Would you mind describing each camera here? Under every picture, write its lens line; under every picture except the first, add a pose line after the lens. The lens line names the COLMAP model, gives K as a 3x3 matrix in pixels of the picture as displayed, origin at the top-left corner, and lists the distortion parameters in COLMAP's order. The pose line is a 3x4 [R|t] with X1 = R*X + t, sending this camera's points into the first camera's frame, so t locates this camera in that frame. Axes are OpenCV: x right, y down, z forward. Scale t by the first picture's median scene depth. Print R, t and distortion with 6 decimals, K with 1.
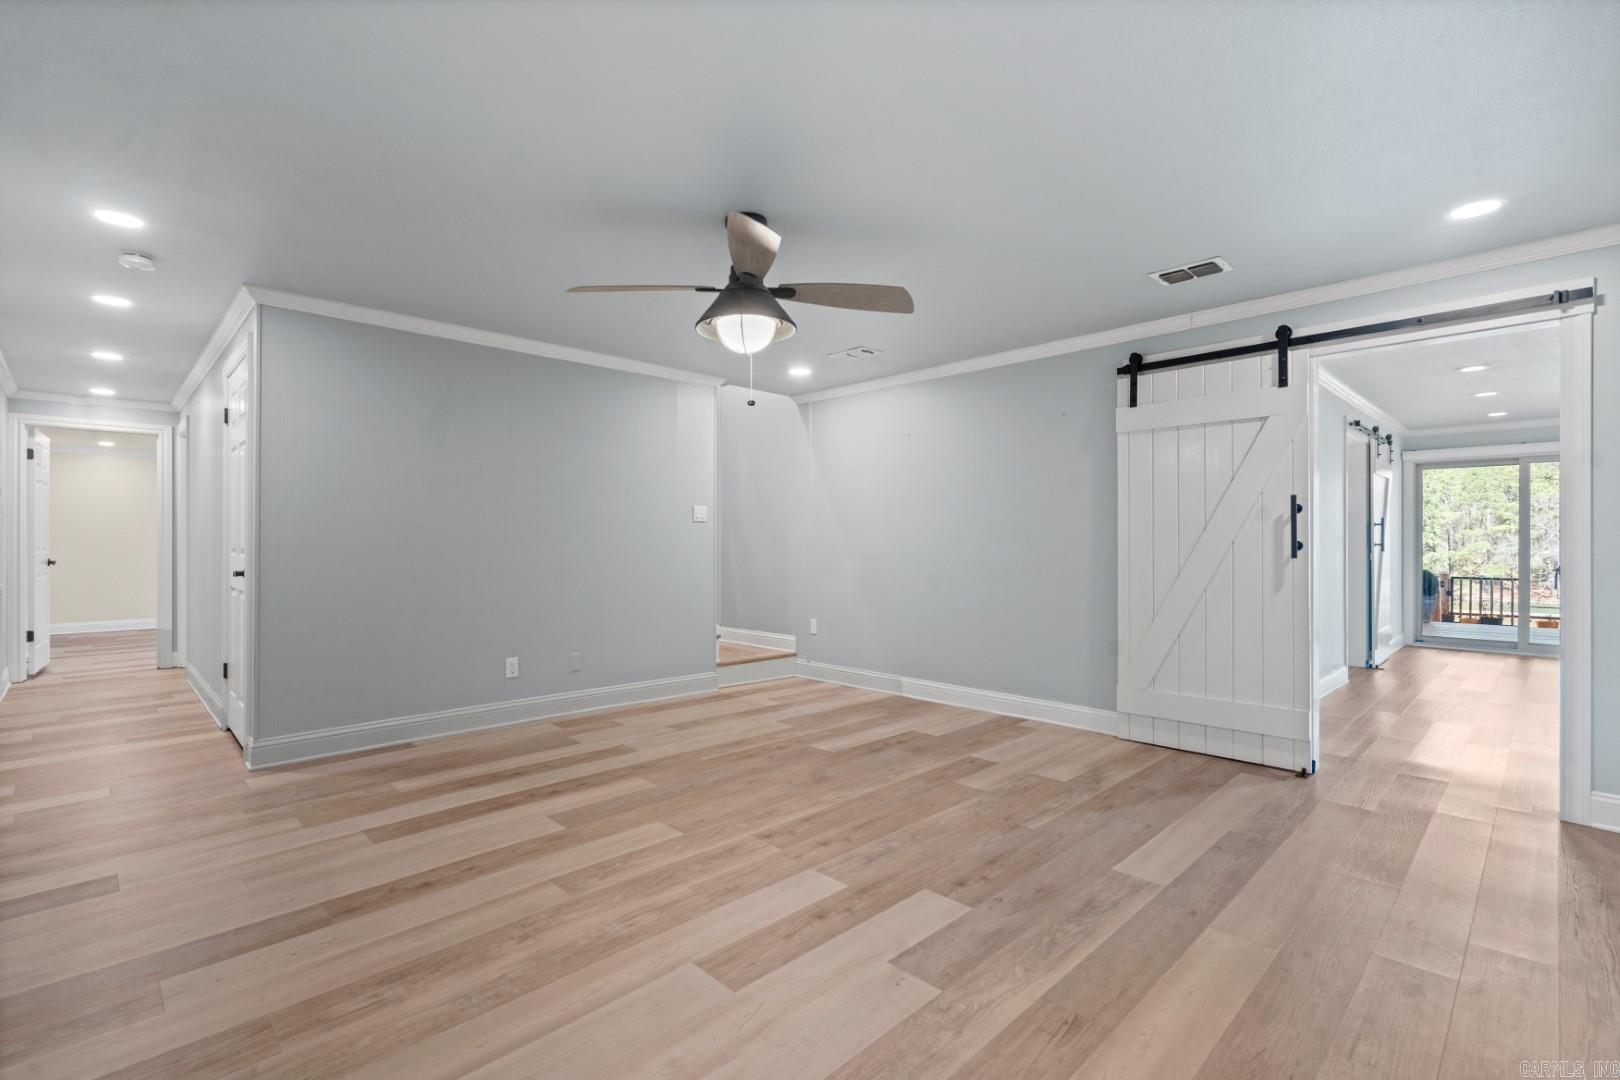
lens RADIAL K [[743.4, 0, 808.3], [0, 743.4, 540.0], [0, 0, 1]] dist [-0.003475, 0.003319]
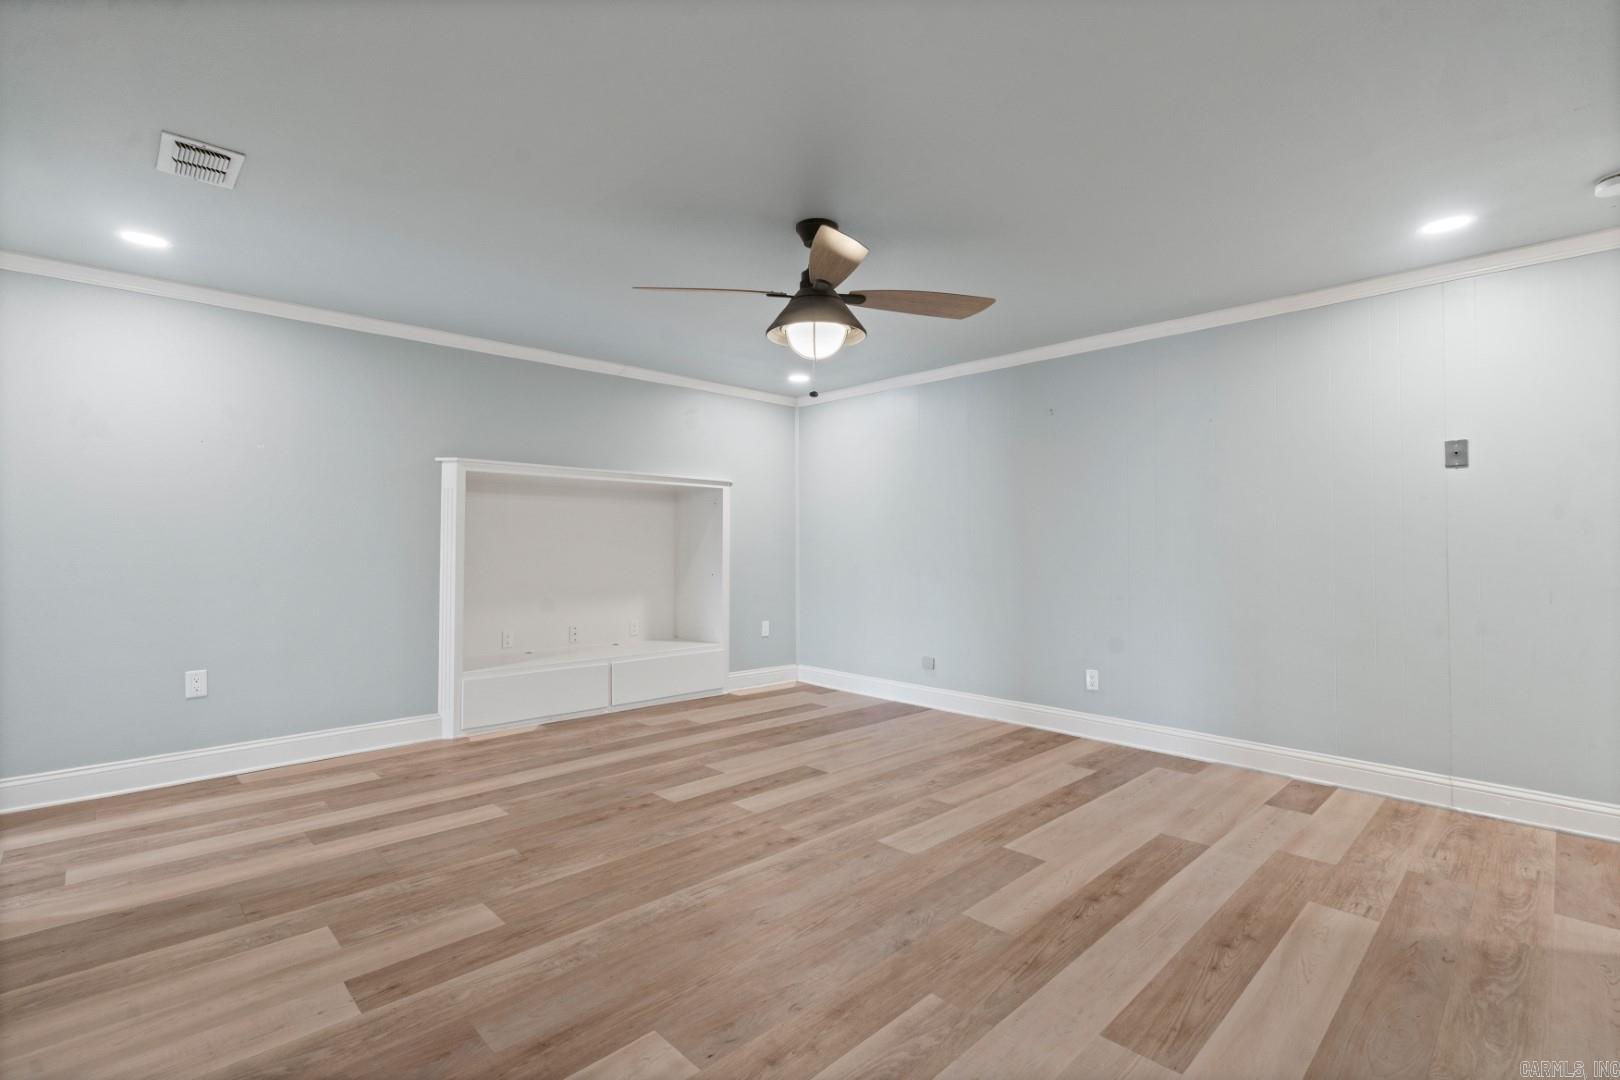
lens RADIAL K [[743.4, 0, 812.6], [0, 743.4, 545.0], [0, 0, 1]] dist [-0.003475, 0.003319]
pose [[-0.999979, -0.003922, 0.005204, -0.088565], [-0.003934, 0.999990, -0.002284, 0.001468], [-0.005195, -0.002305, -0.999984, 2.084316]]
